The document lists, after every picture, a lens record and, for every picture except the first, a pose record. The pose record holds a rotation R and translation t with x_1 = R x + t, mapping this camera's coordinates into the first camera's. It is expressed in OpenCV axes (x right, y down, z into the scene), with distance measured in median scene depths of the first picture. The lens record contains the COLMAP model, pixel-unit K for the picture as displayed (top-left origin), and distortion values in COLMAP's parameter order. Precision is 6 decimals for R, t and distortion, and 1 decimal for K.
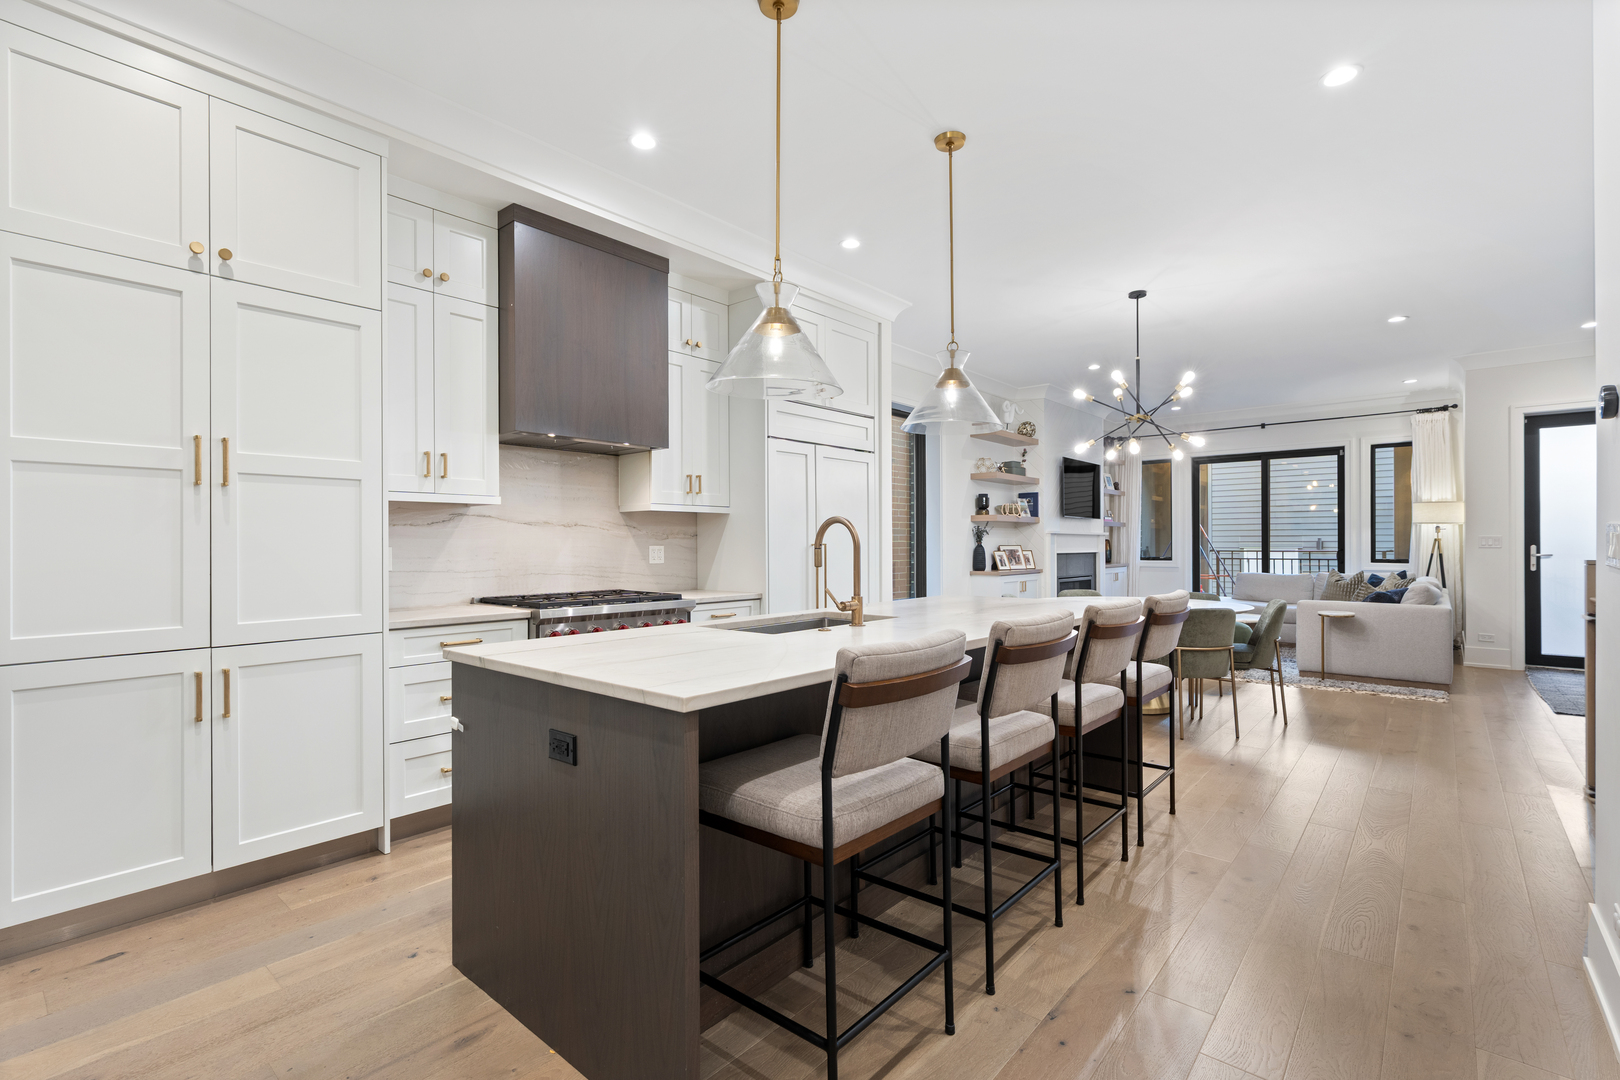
lens RADIAL K [[742.1, 0, 810.0], [0, 742.1, 540.0], [0, 0, 1]] dist [0.003371, -0.000083]
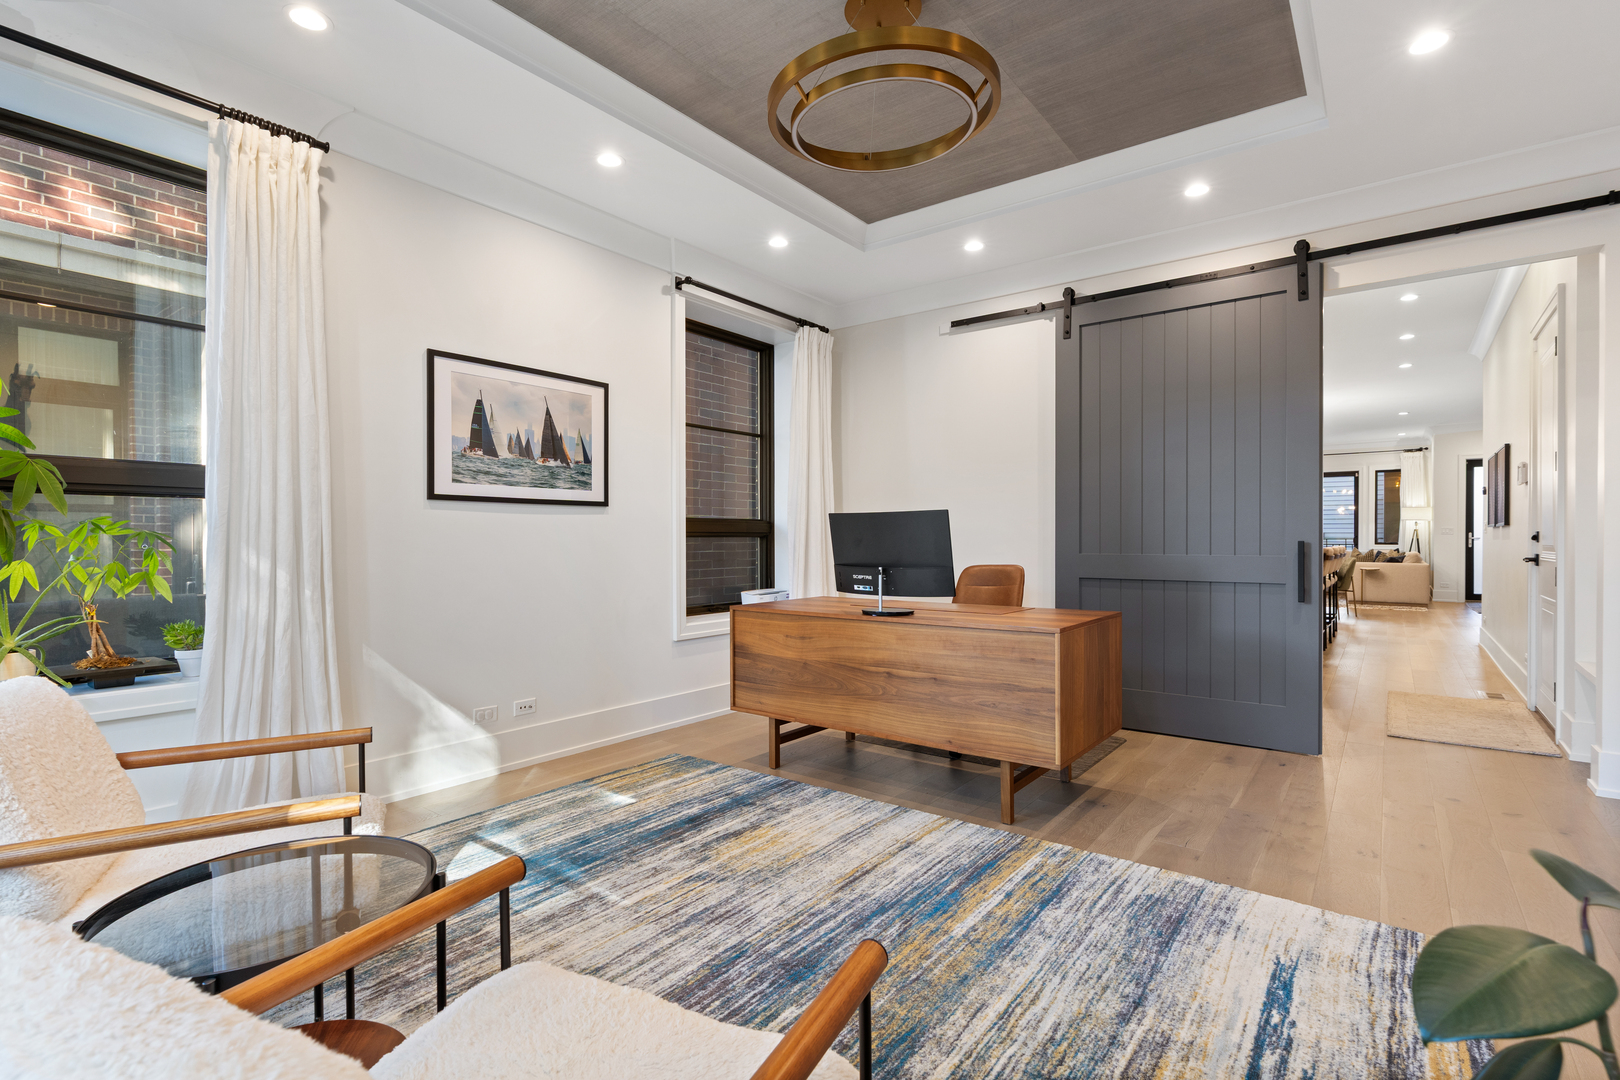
lens RADIAL K [[774.5, 0, 809.2], [0, 774.5, 542.6], [0, 0, 1]] dist [-0.000905, 0.000521]
pose [[0.998135, 0.002706, 0.060992, -0.618804], [-0.003266, 0.999954, 0.009070, 0.016537], [-0.060965, -0.009252, 0.998097, -0.647003]]
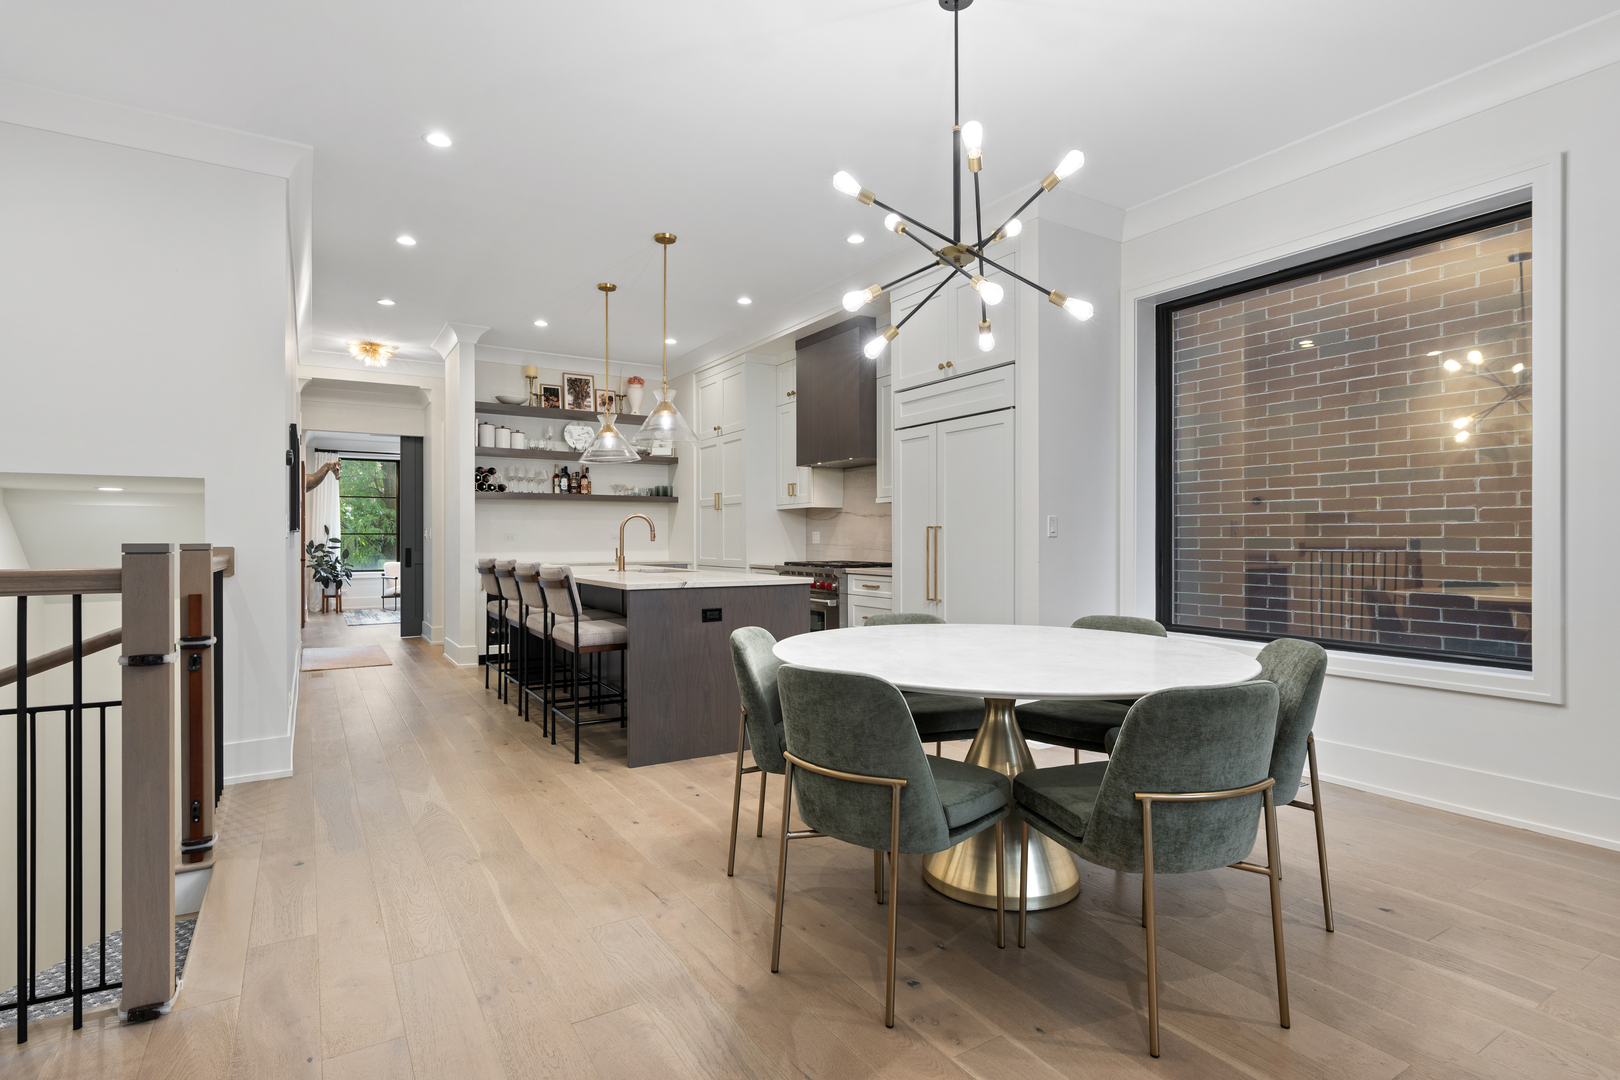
lens RADIAL K [[818.6, 0, 810.1], [0, 818.6, 535.2], [0, 0, 1]] dist [0.002449, 0.000633]
pose [[-0.302750, 0.000181, -0.953070, 0.629549], [0.008794, 0.999958, -0.002604, 0.010573], [0.953029, -0.009169, -0.302739, 0.691415]]
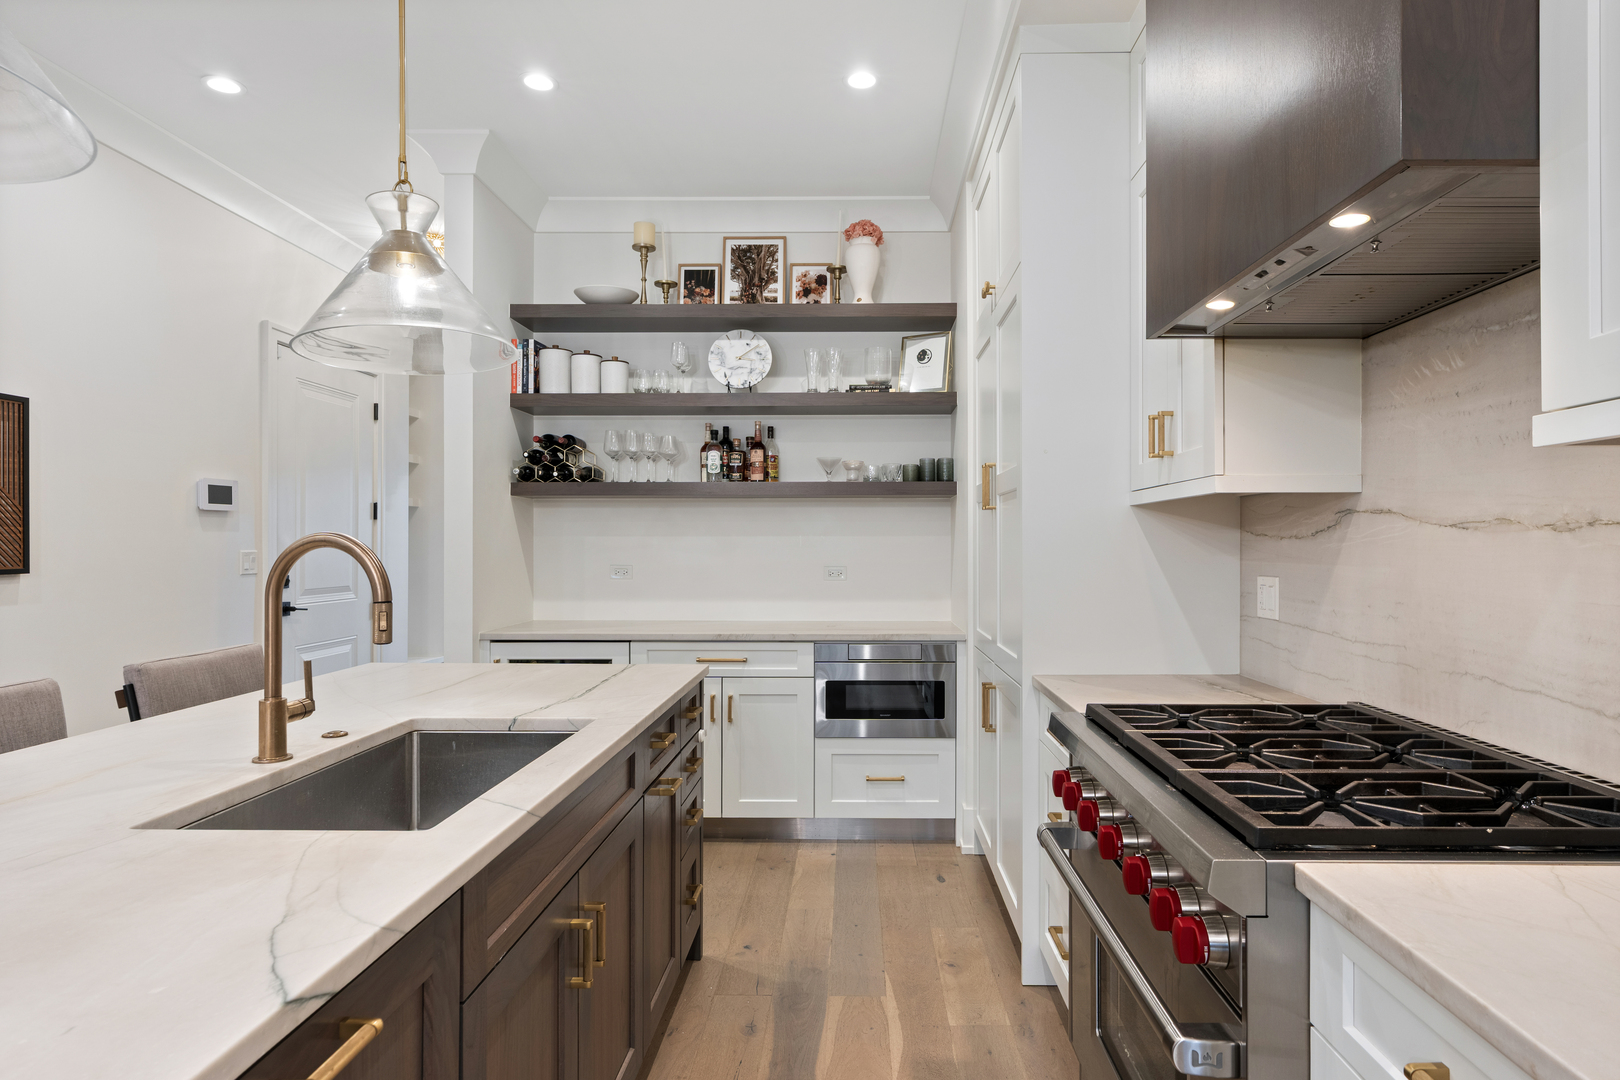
lens RADIAL K [[874.5, 0, 852.2], [0, 874.5, 539.7], [0, 0, 1]] dist [0.003339, 0.000429]
pose [[-0.764772, 0.002275, -0.644297, 0.045046], [0.007991, 0.999950, -0.005955, -0.007503], [0.644252, -0.009703, -0.764752, 0.552717]]
